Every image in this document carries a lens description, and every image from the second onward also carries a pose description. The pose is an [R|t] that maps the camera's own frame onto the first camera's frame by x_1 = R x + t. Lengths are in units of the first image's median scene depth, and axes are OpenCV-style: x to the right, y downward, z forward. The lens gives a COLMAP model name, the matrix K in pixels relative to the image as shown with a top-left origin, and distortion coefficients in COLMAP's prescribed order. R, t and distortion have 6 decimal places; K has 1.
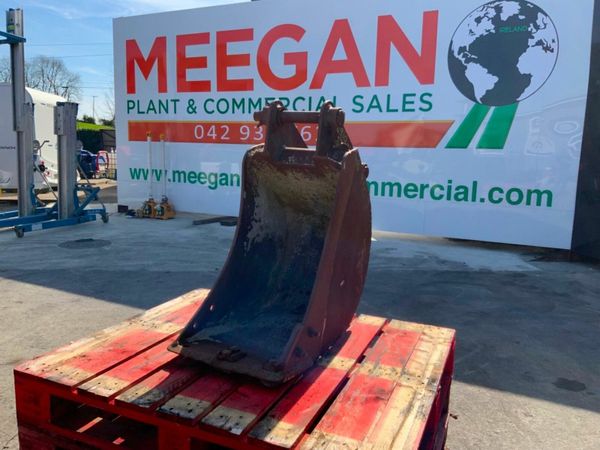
lens RADIAL K [[499.4, 0, 299.5], [0, 499.4, 235.5], [0, 0, 1]] dist [0.055059, -0.094011]
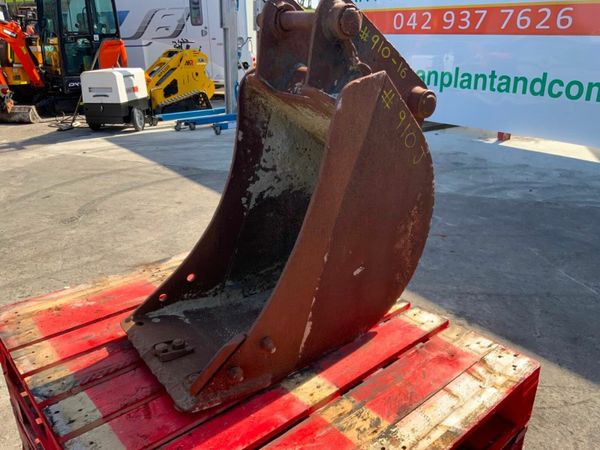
lens RADIAL K [[499.4, 0, 299.5], [0, 499.4, 235.5], [0, 0, 1]] dist [0.055059, -0.094011]
pose [[0.898840, 0.139200, -0.415583, 0.283449], [-0.050842, 0.974937, 0.216594, -0.097203], [0.435317, -0.173554, 0.883390, 0.338715]]
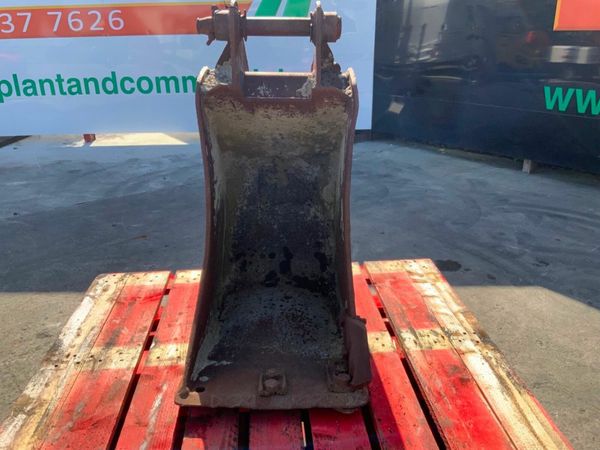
lens RADIAL K [[499.4, 0, 299.5], [0, 499.4, 235.5], [0, 0, 1]] dist [0.055059, -0.094011]
pose [[0.886445, -0.215045, 0.409843, -0.288290], [0.119352, 0.961767, 0.246495, -0.117656], [-0.447181, -0.169589, 0.878219, 0.303214]]
